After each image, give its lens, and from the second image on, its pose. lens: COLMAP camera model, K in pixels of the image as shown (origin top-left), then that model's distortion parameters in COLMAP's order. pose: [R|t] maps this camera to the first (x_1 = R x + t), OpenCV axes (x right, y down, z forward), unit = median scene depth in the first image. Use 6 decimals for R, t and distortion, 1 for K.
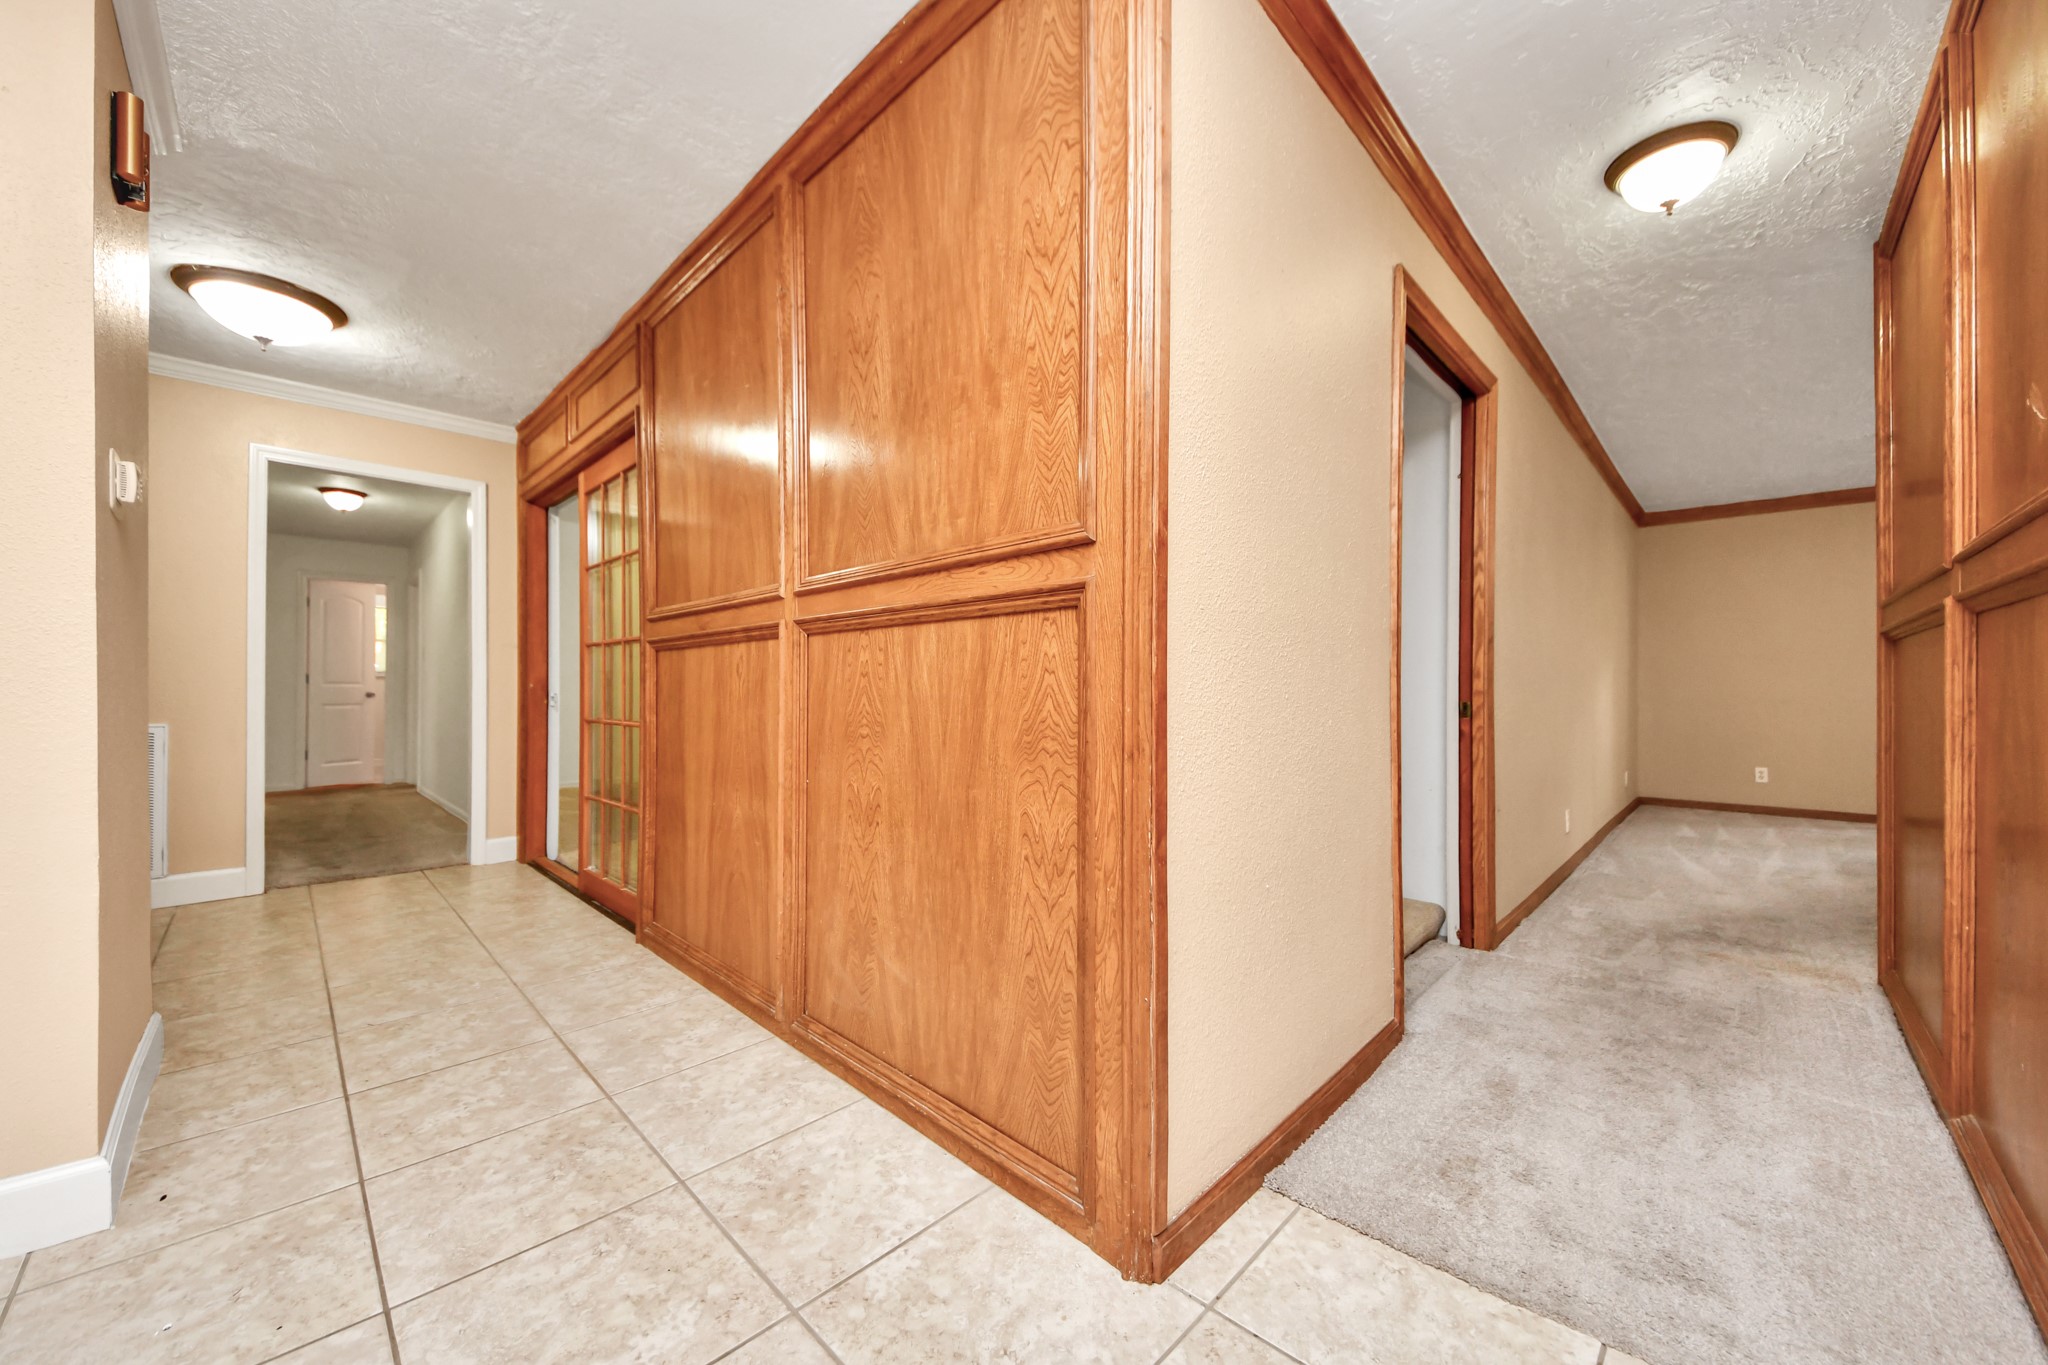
lens RADIAL K [[728.0, 0, 1021.1], [0, 728.0, 691.6], [0, 0, 1]] dist [0.008526, -0.004199]
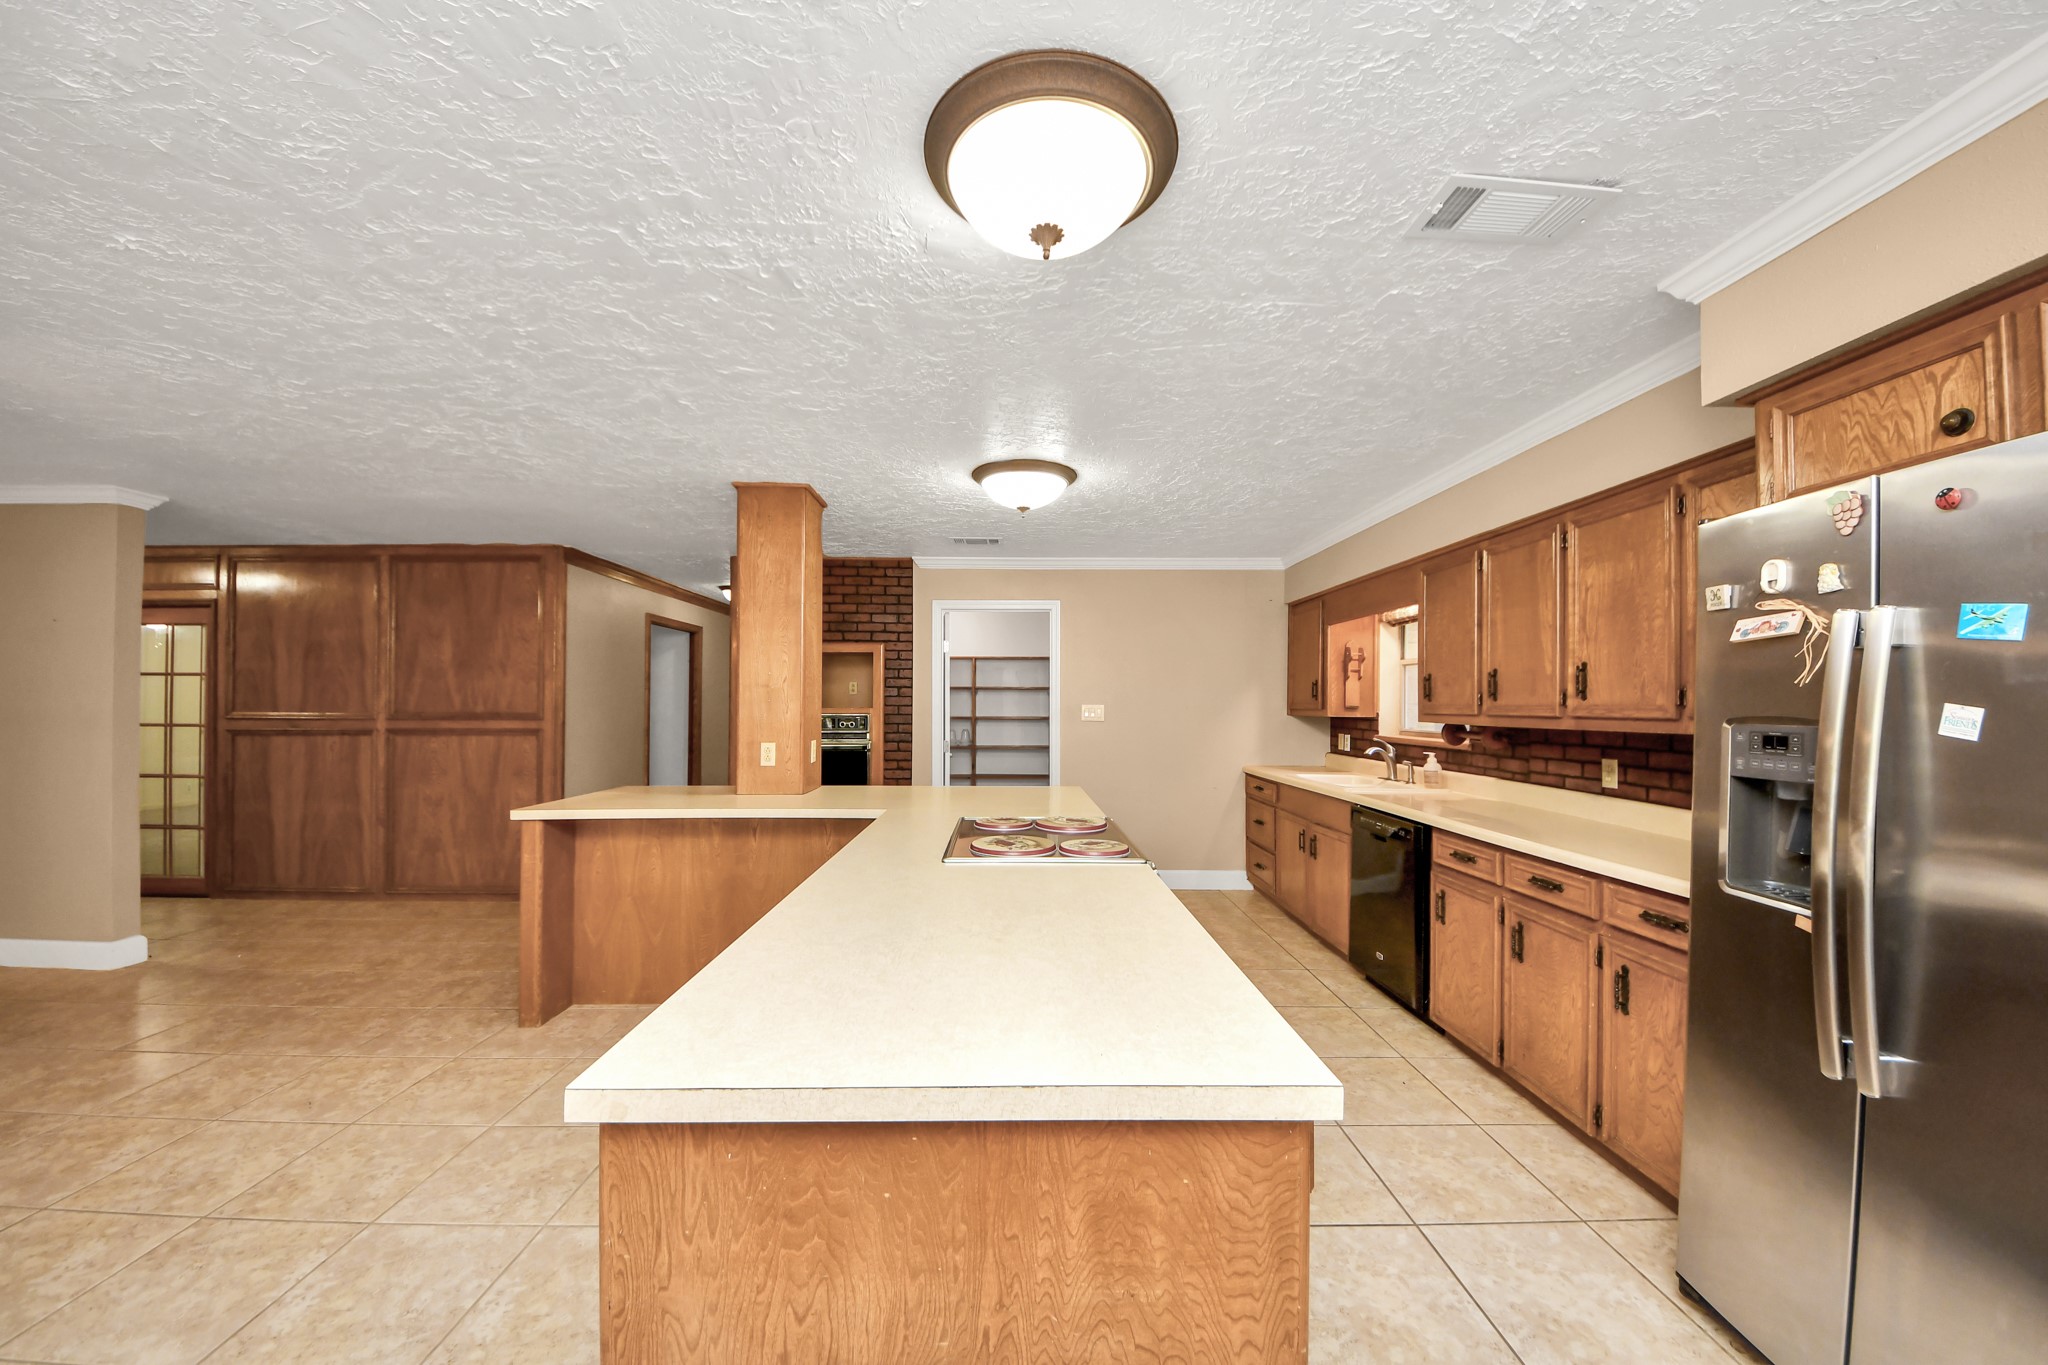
lens RADIAL K [[728.0, 0, 1022.8], [0, 728.0, 700.7], [0, 0, 1]] dist [0.008526, -0.004199]
pose [[0.699983, 0.008400, 0.714110, -0.706041], [-0.002484, 0.999953, -0.009328, -0.219875], [-0.714155, 0.004755, 0.699972, -2.820625]]
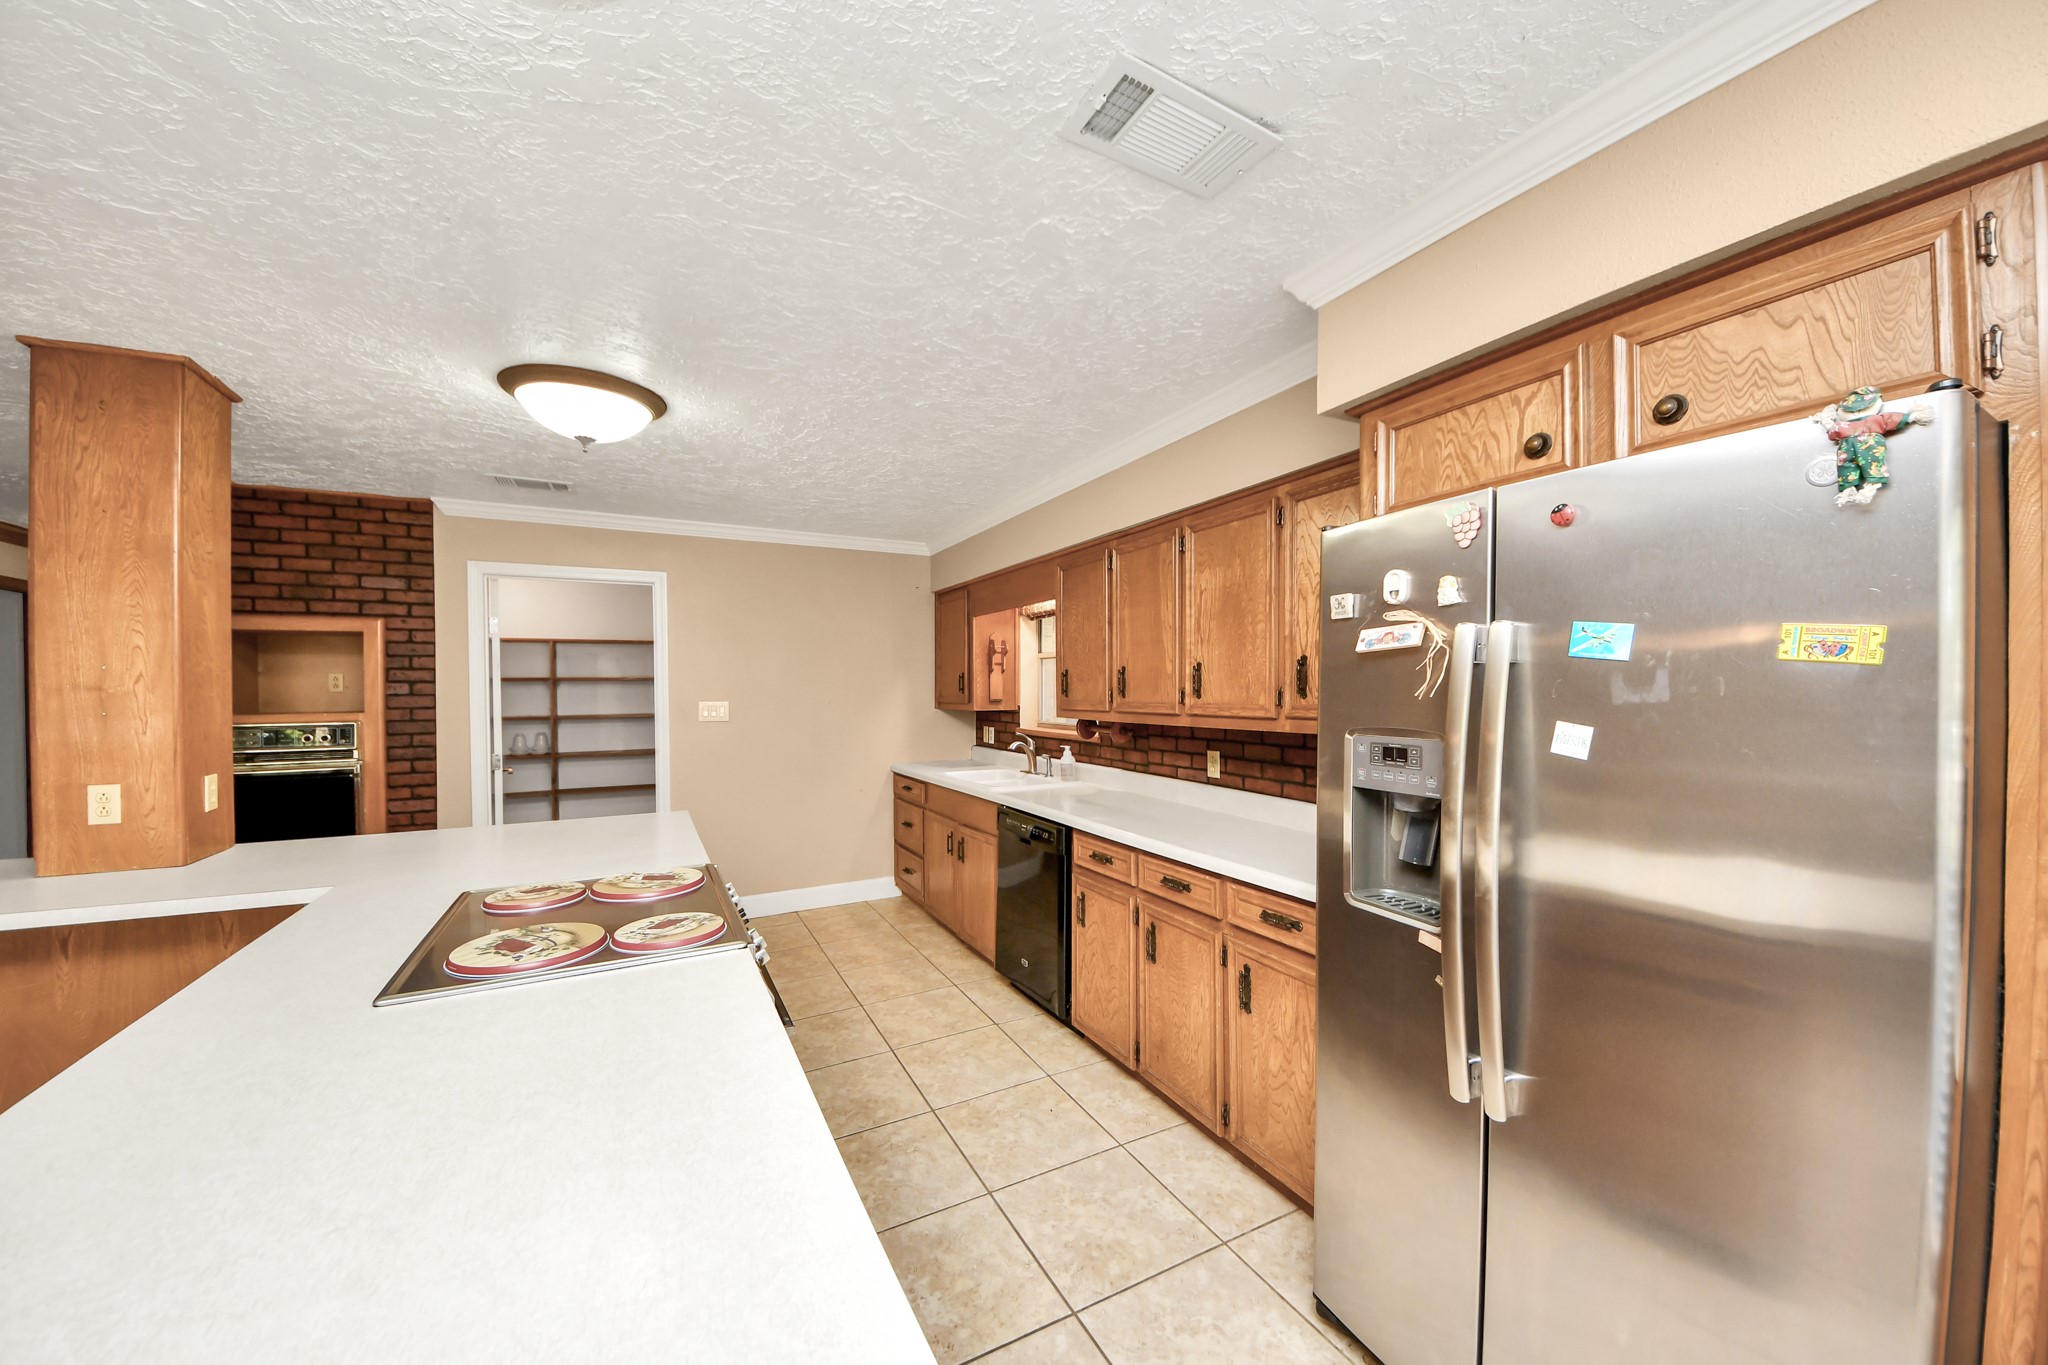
lens RADIAL K [[728.0, 0, 1021.4], [0, 728.0, 692.9], [0, 0, 1]] dist [0.008526, -0.004199]
pose [[0.300713, -0.004781, 0.953703, -0.412133], [0.010680, 0.999942, 0.001646, -0.258845], [-0.953655, 0.009691, 0.300746, -2.690080]]
